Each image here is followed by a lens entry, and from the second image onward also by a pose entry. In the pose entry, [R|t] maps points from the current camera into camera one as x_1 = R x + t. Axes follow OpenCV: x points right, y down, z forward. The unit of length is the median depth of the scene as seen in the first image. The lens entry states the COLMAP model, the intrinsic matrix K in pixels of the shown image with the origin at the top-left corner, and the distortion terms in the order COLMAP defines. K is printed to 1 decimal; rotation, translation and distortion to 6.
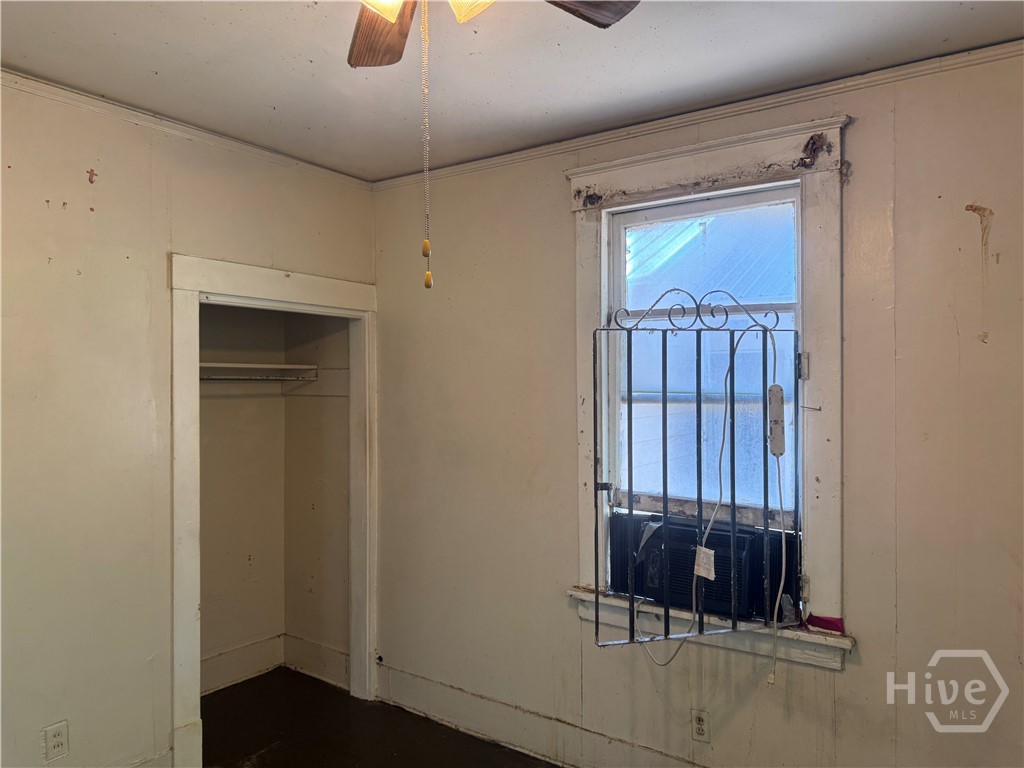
lens RADIAL K [[730.7, 0, 519.4], [0, 730.7, 385.2], [0, 0, 1]] dist [0.096436, -0.131466]
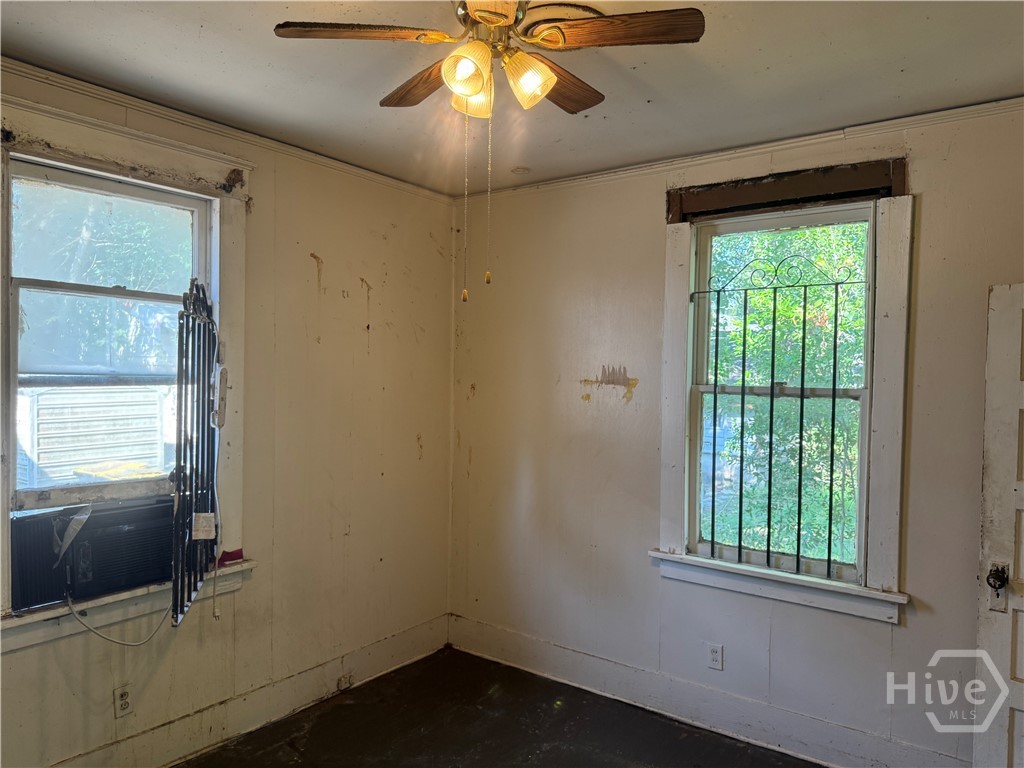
lens RADIAL K [[716.1, 0, 512.0], [0, 716.1, 384.0], [0, 0, 1]] dist [0.000690, -0.000019]
pose [[0.031409, -0.012082, 0.999434, -0.729895], [-0.009790, 0.999875, 0.012395, 0.005866], [-0.999459, -0.010174, 0.031287, 0.447118]]
